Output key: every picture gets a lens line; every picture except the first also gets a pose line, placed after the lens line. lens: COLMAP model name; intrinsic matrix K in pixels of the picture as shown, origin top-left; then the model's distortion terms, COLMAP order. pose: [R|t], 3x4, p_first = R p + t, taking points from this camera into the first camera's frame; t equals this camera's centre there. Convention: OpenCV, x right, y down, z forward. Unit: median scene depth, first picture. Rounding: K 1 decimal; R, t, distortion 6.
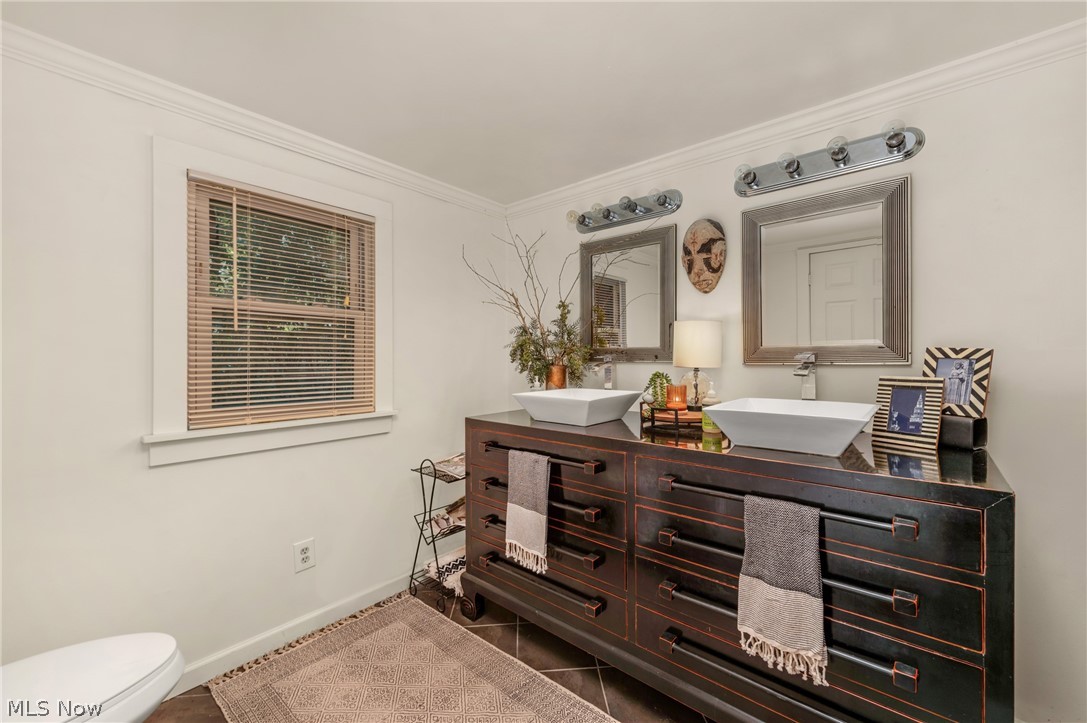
lens RADIAL K [[430.9, 0, 543.5], [0, 430.9, 361.5], [0, 0, 1]] dist [-0.000330, -0.000017]
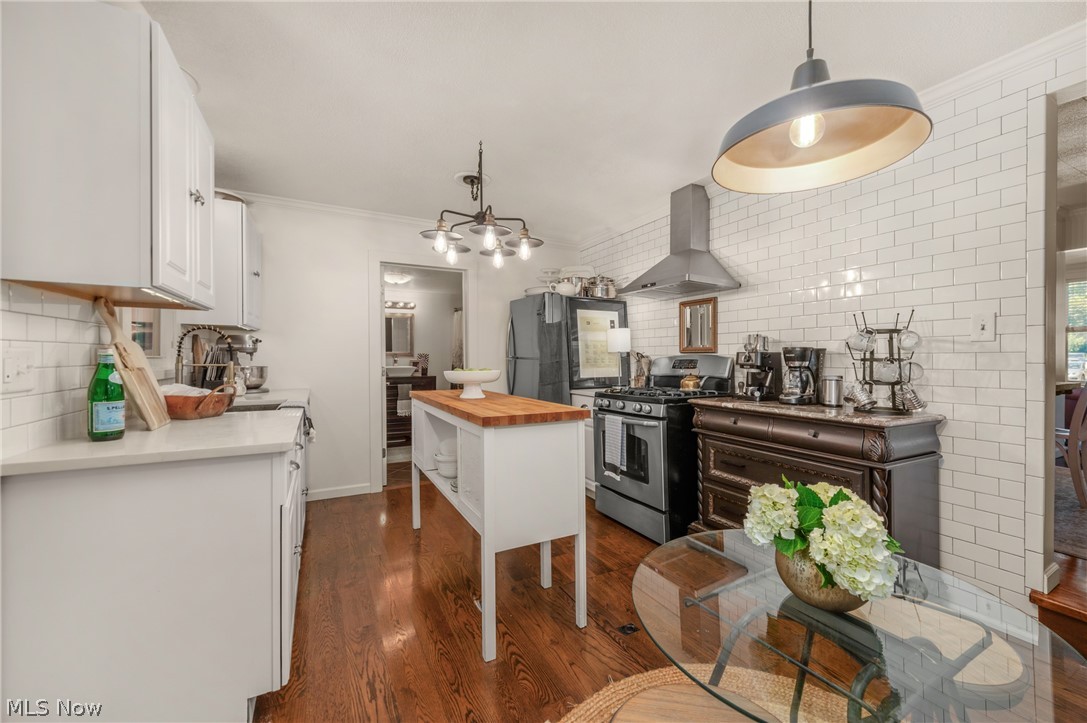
lens RADIAL K [[430.9, 0, 543.5], [0, 430.9, 361.5], [0, 0, 1]] dist [-0.000330, -0.000017]
pose [[0.359158, -0.005675, 0.933260, -2.304156], [0.001618, 0.999984, 0.005459, 0.023275], [-0.933275, -0.000451, 0.359161, -1.508893]]
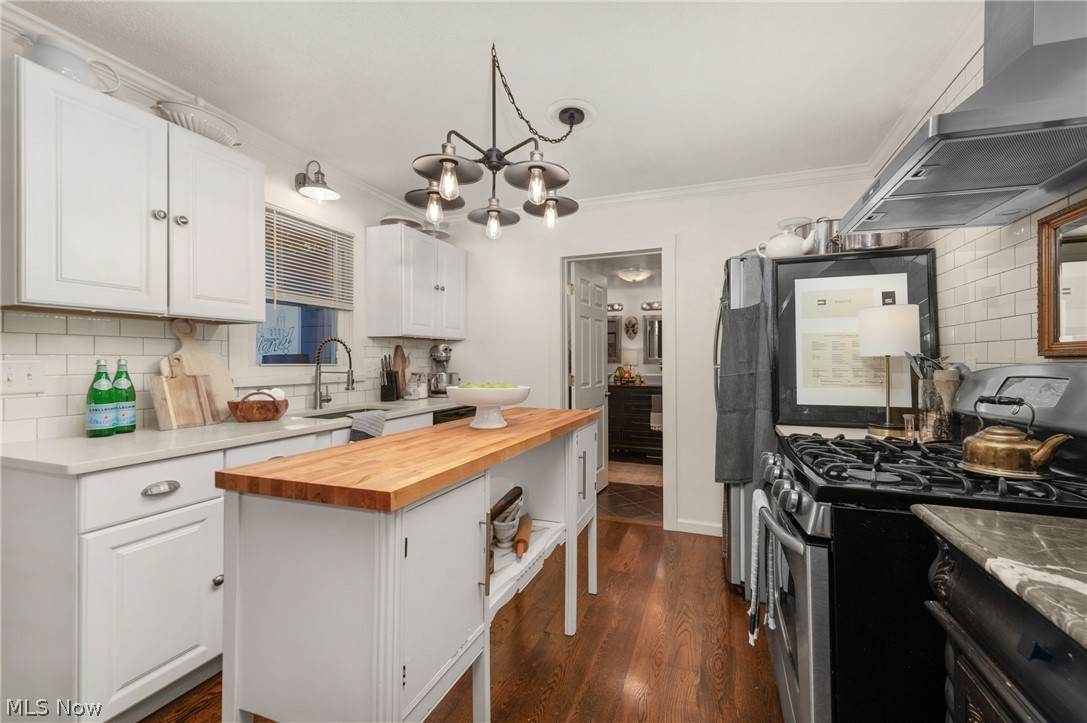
lens RADIAL K [[421.9, 0, 580.9], [0, 421.9, 364.8], [0, 0, 1]] dist [-0.000156, -0.000037]
pose [[0.923105, 0.001724, 0.384544, -1.191266], [-0.002600, 0.999995, 0.001758, 0.009051], [-0.384539, -0.002623, 0.923105, -1.742687]]
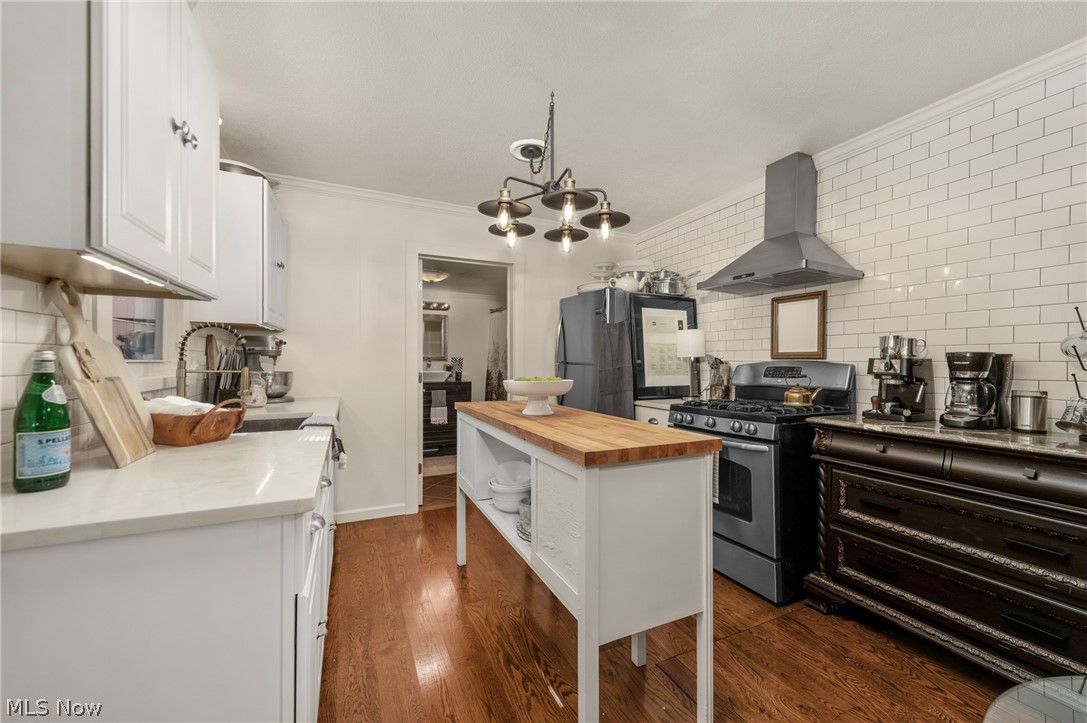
lens RADIAL K [[421.4, 0, 543.5], [0, 421.4, 361.5], [0, 0, 1]] dist [0.000259, -0.000053]
pose [[0.401794, 0.003995, 0.915721, -2.067957], [-0.003475, 0.999990, -0.002838, 0.014608], [-0.915724, -0.002042, 0.401804, -1.228677]]
